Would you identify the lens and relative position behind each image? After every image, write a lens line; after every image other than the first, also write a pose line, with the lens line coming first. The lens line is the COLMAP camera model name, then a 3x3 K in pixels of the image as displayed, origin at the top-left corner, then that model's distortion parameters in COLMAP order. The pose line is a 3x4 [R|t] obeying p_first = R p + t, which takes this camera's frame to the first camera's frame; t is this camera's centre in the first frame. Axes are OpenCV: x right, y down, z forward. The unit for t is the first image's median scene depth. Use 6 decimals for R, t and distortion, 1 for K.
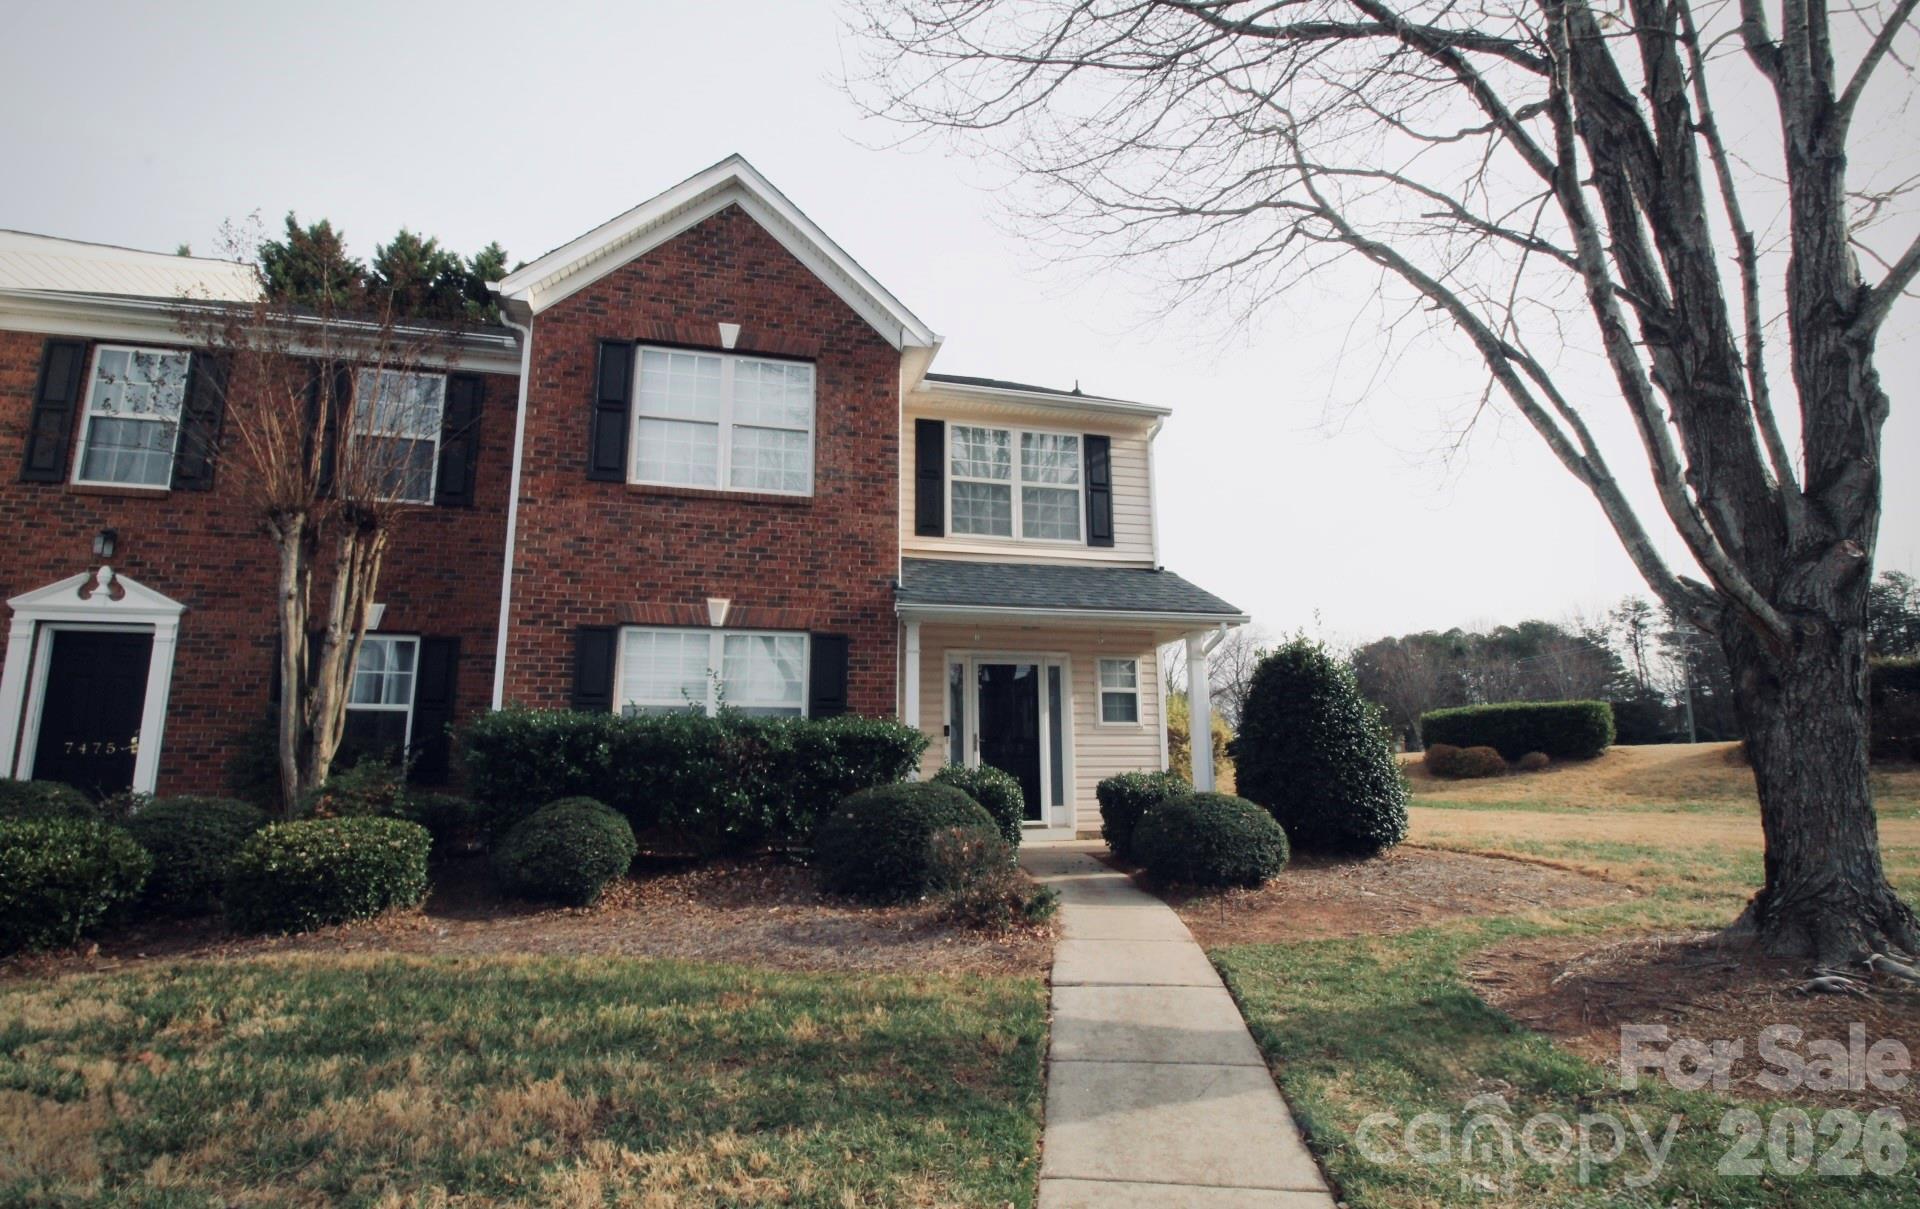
lens RADIAL K [[885.6, 0, 956.1], [0, 885.6, 606.8], [0, 0, 1]] dist [-0.013509, -0.007037]
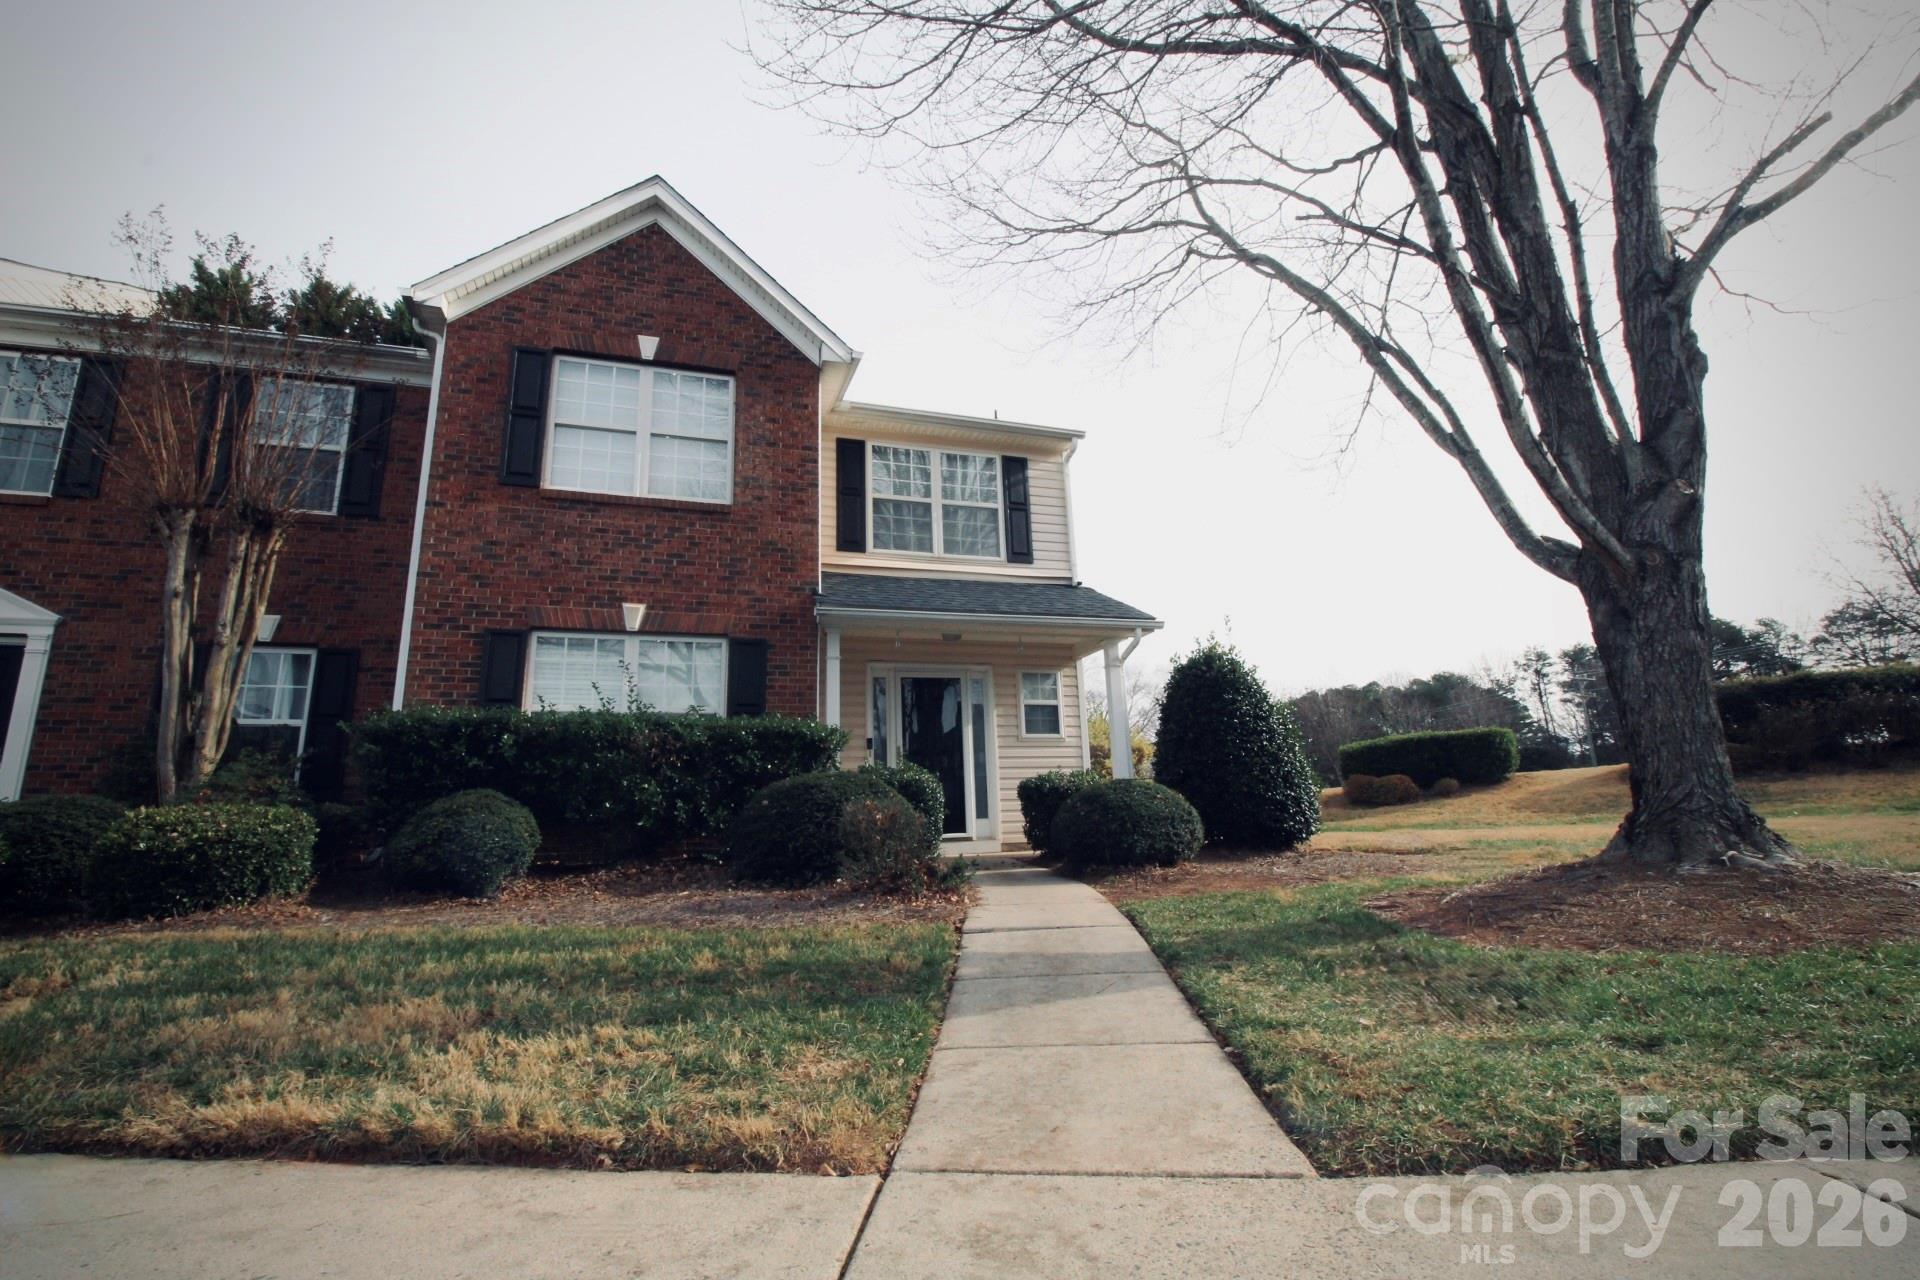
lens RADIAL K [[884.1, 0, 957.4], [0, 884.1, 609.1], [0, 0, 1]] dist [-0.012272, -0.007872]
pose [[0.997054, -0.011697, 0.075808, 0.017611], [0.017120, 0.997309, -0.071290, 0.075285], [-0.074770, 0.072378, 0.994571, -0.008864]]
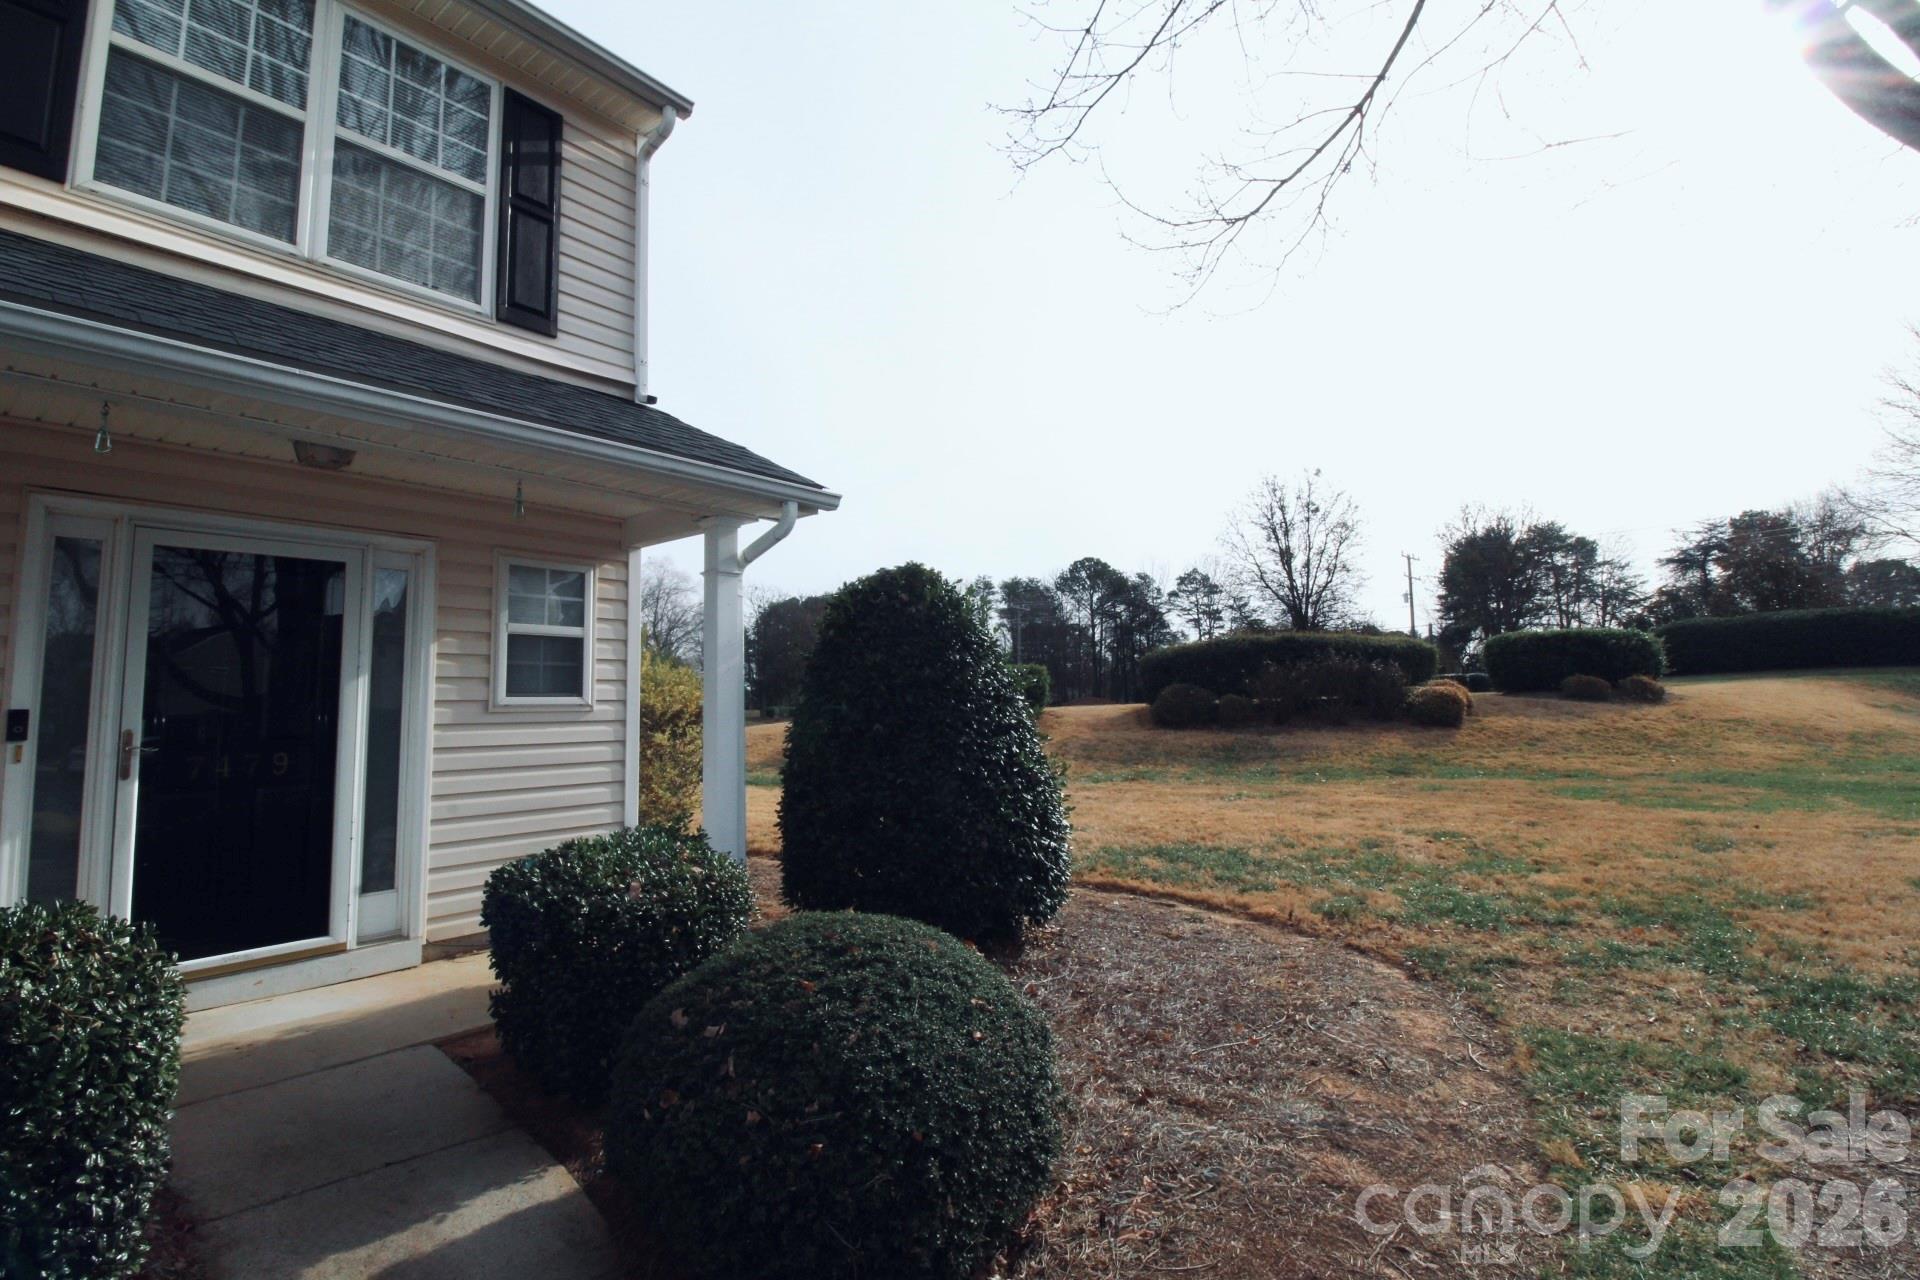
lens RADIAL K [[884.1, 0, 957.5], [0, 884.1, 612.2], [0, 0, 1]] dist [-0.012272, -0.007872]
pose [[0.793918, 0.052498, 0.605755, 0.091900], [-0.087611, 0.995746, 0.028528, 0.066031], [-0.601680, -0.075719, 0.795140, 0.630210]]
